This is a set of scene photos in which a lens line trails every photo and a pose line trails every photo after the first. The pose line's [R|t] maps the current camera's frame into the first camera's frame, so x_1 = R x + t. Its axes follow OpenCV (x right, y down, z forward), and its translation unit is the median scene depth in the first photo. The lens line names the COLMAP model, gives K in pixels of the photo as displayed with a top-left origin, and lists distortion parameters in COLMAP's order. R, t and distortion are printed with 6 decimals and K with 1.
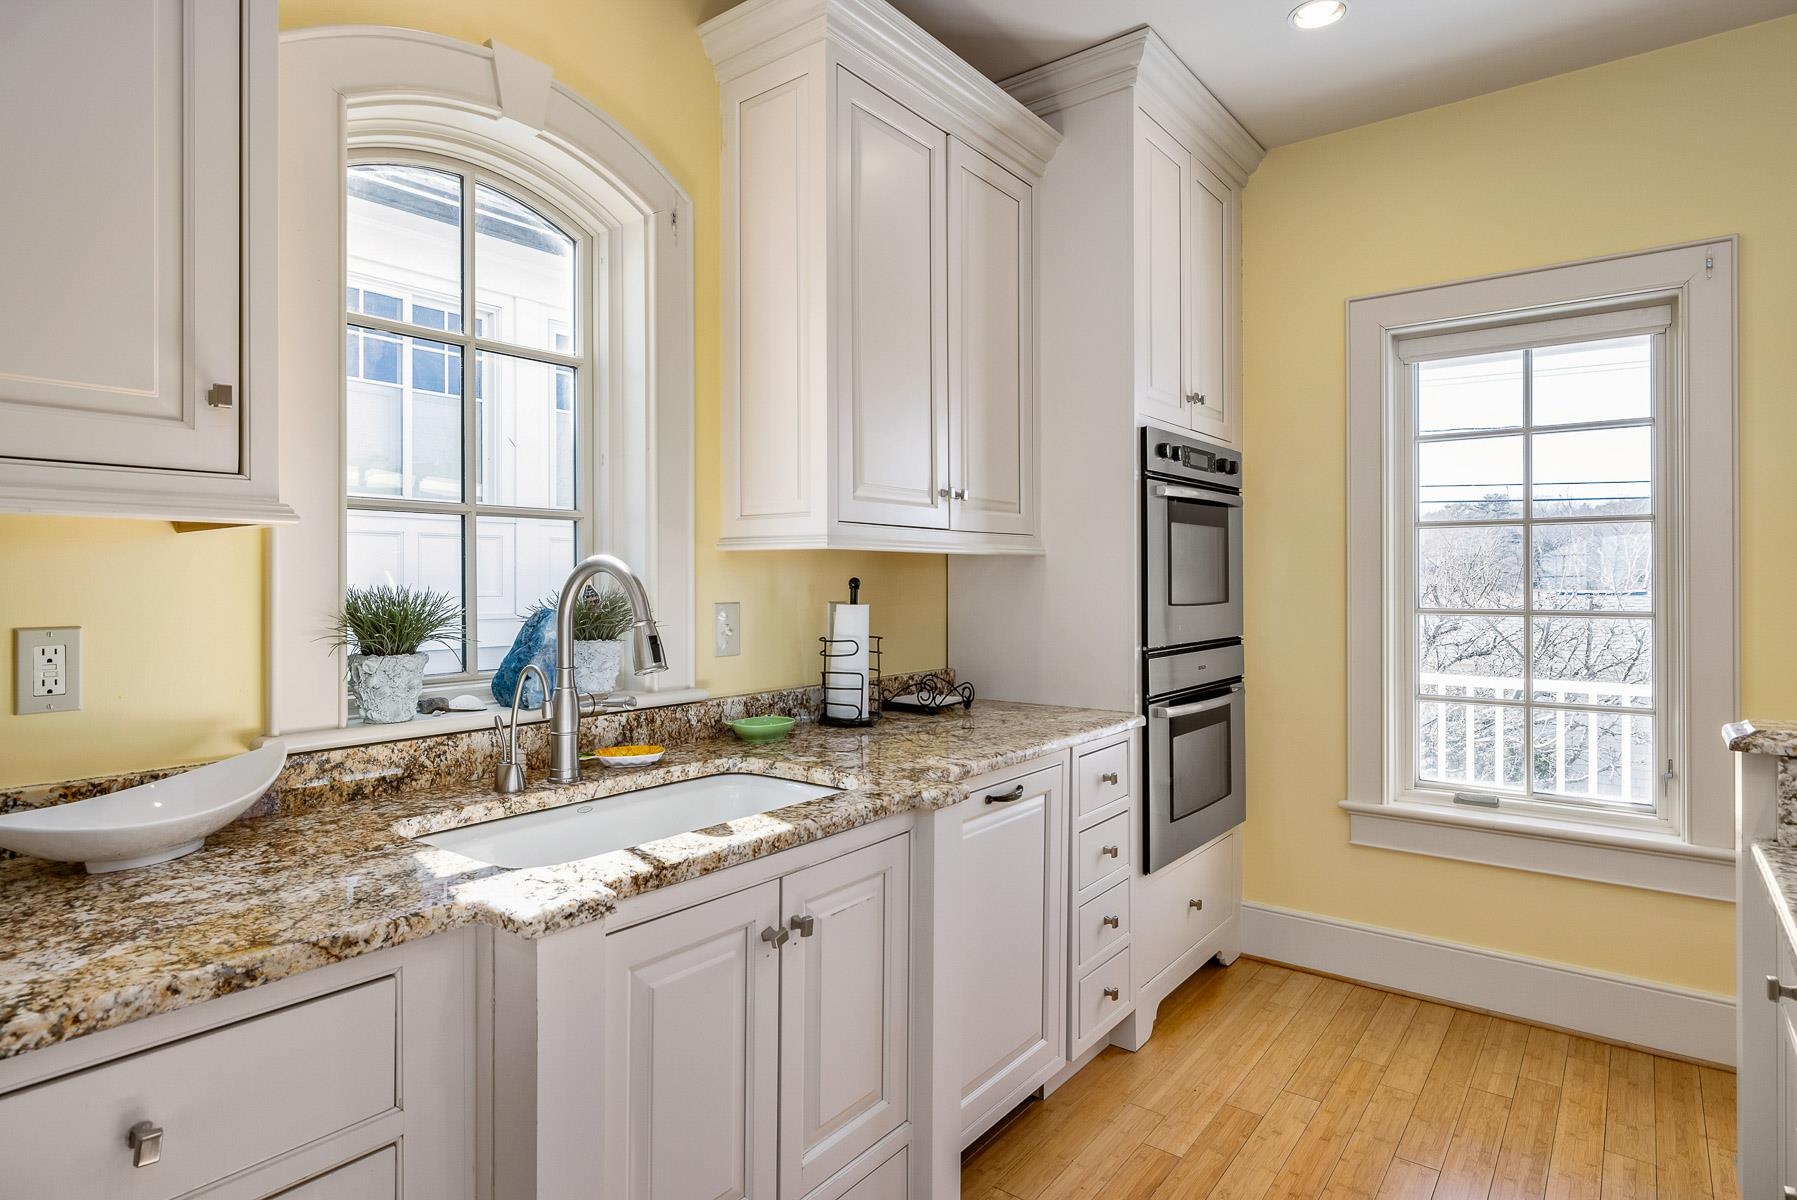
lens RADIAL K [[958.3, 0, 894.5], [0, 958.3, 578.1], [0, 0, 1]] dist [0.000804, 0.000975]
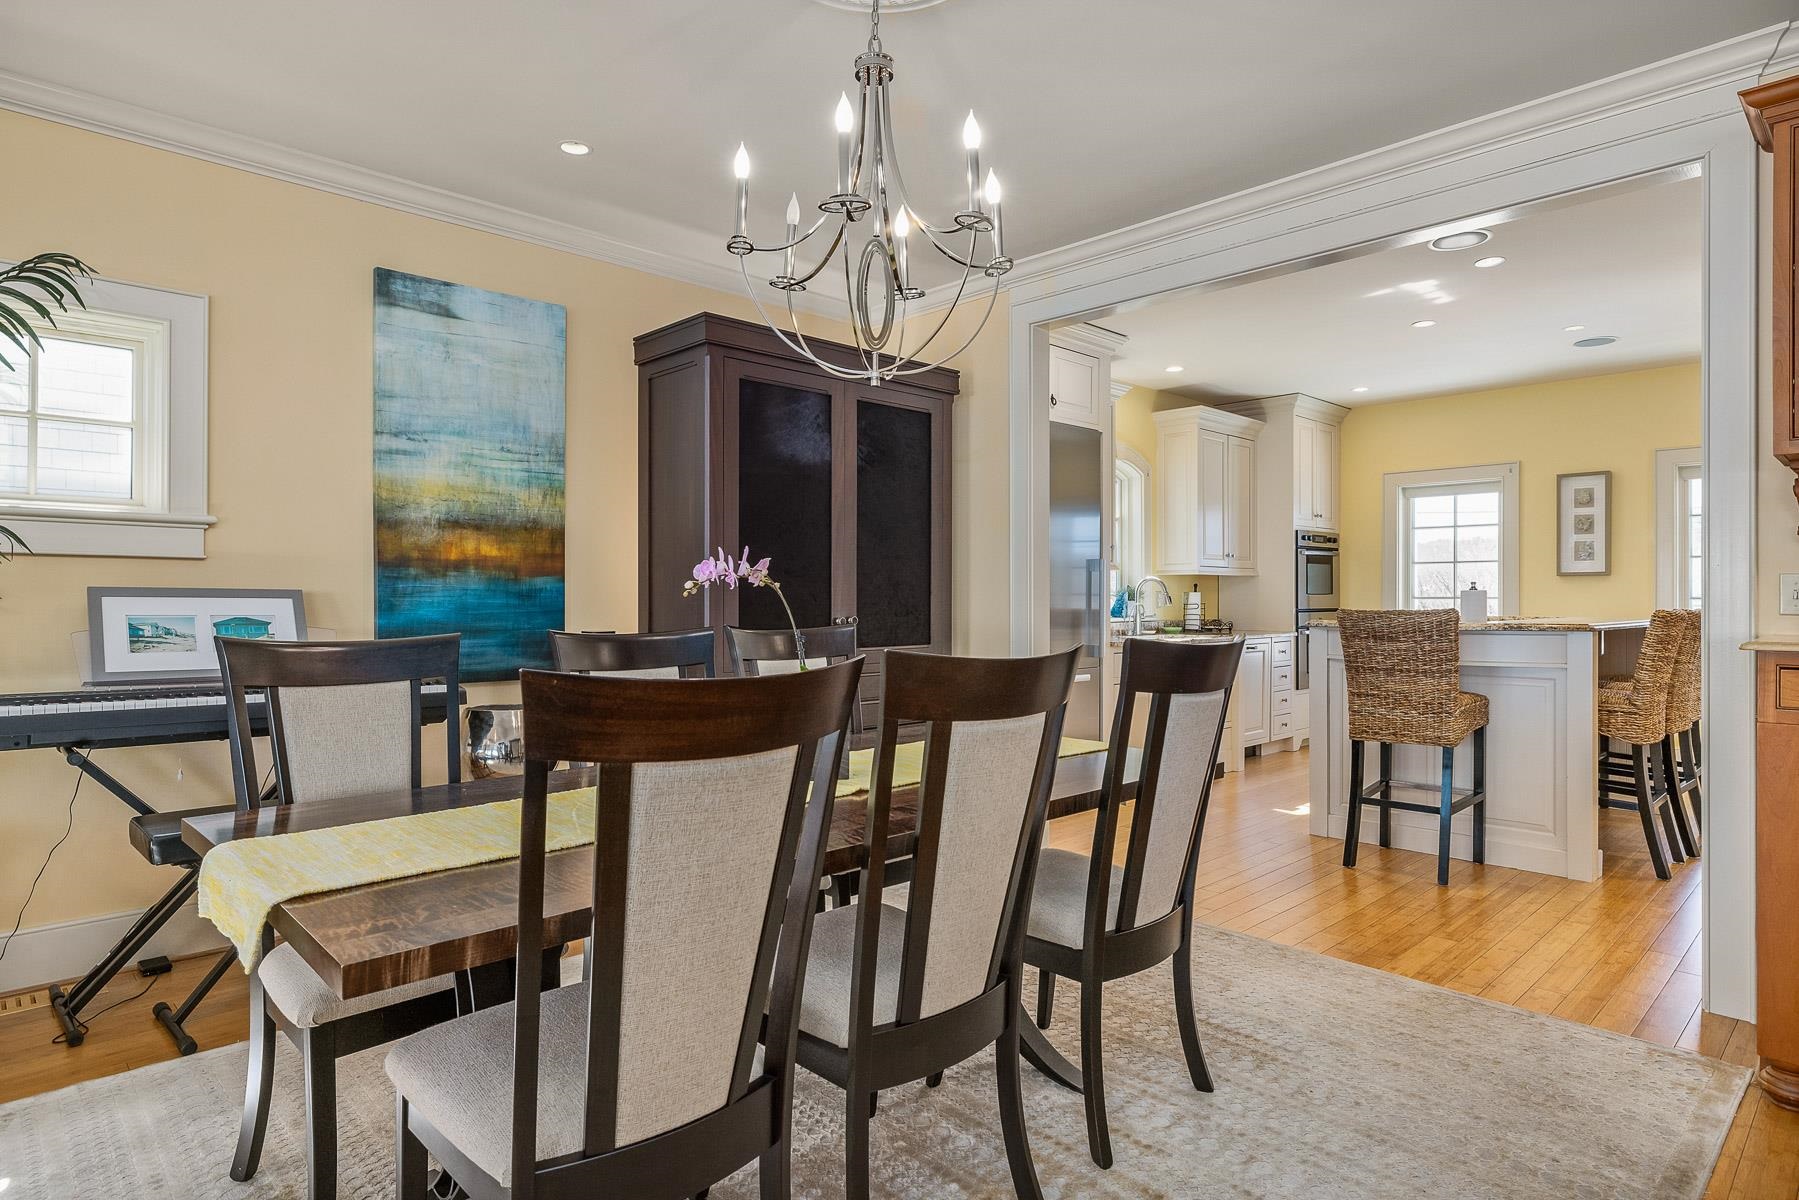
lens RADIAL K [[981.5, 0, 899.5], [0, 981.5, 600.0], [0, 0, 1]] dist [-0.001738, 0.000020]
pose [[0.989979, 0.002734, -0.141188, -0.558178], [-0.001999, 0.999984, 0.005344, 0.039322], [0.141201, -0.005008, 0.989968, -2.310156]]
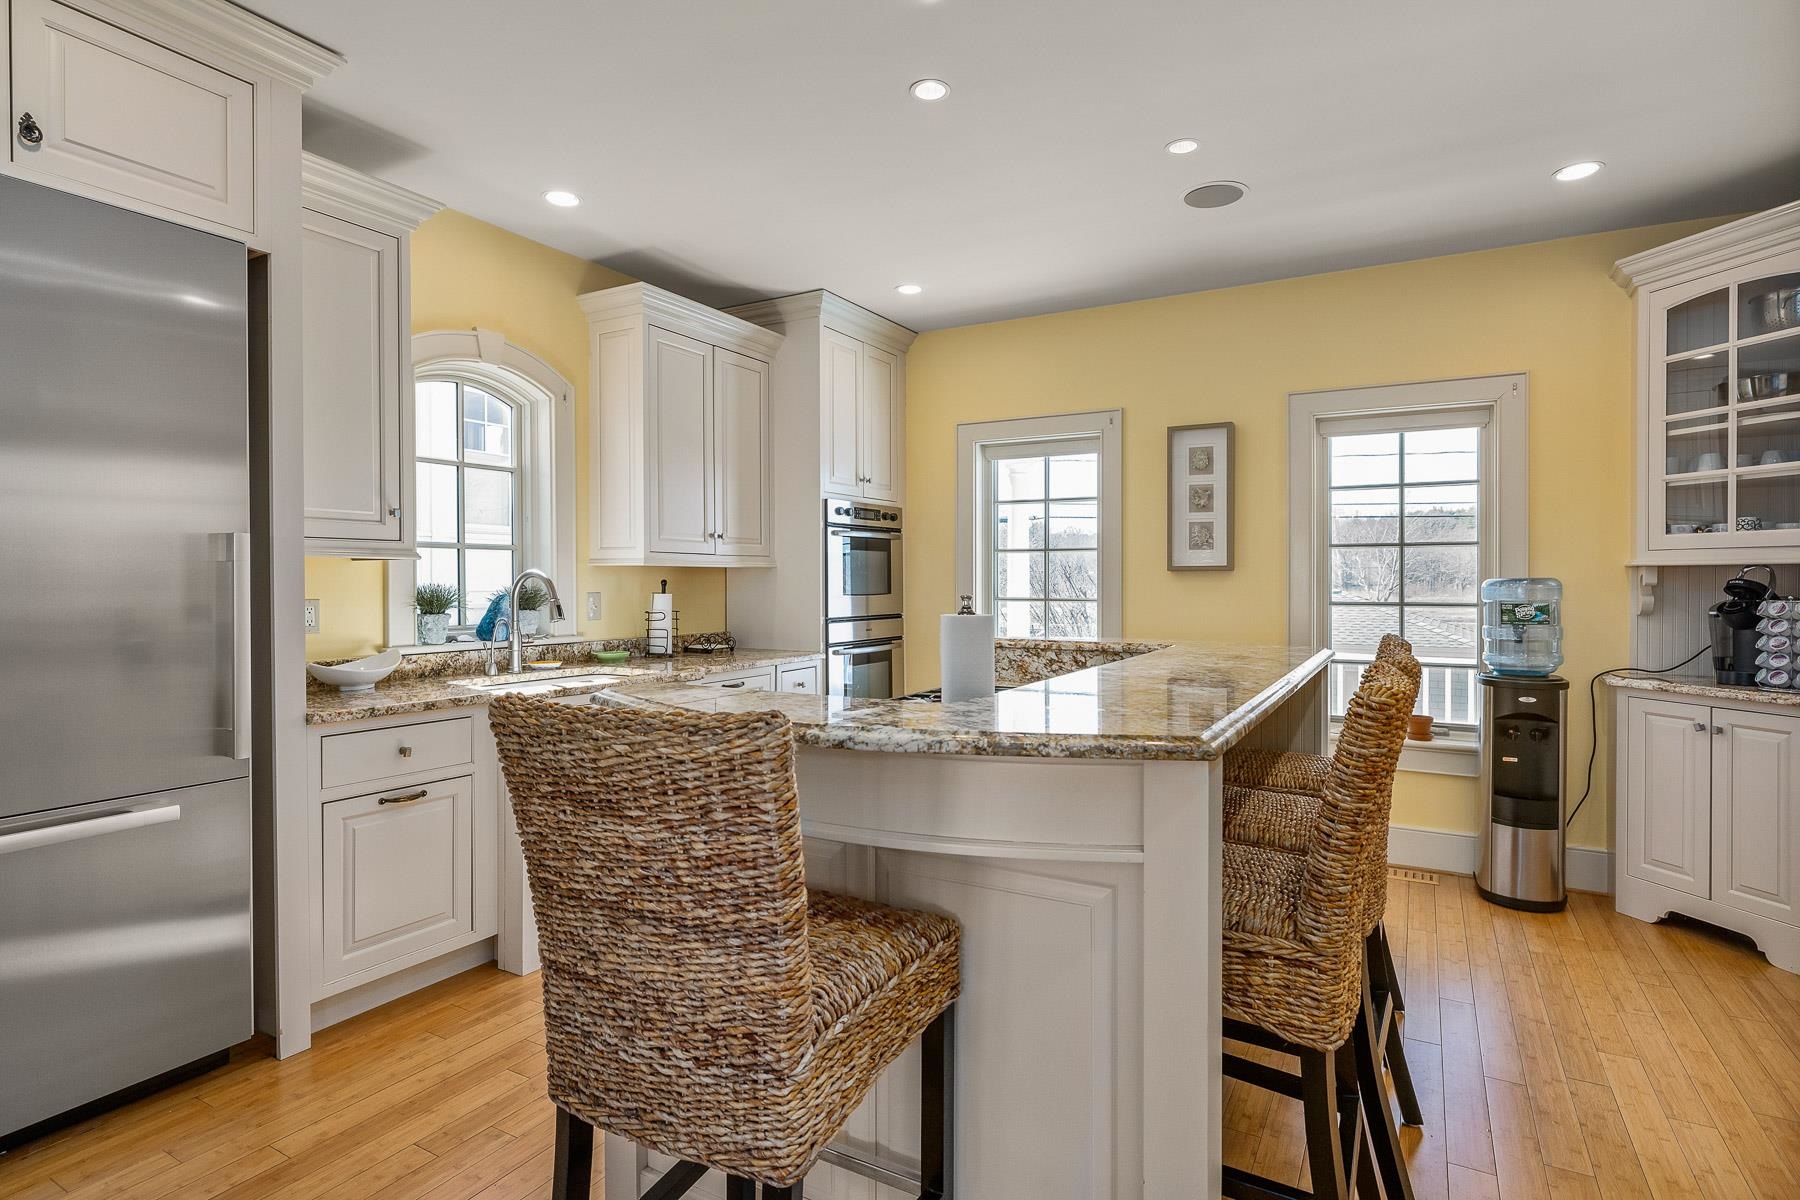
lens RADIAL K [[902.1, 0, 900.0], [0, 902.1, 600.0], [0, 0, 1]] dist [-0.011415, -0.000194]
pose [[0.989980, -0.000495, 0.141204, 0.177737], [-0.002927, 0.999707, 0.024030, -0.004466], [-0.141174, -0.024202, 0.989689, -0.873071]]
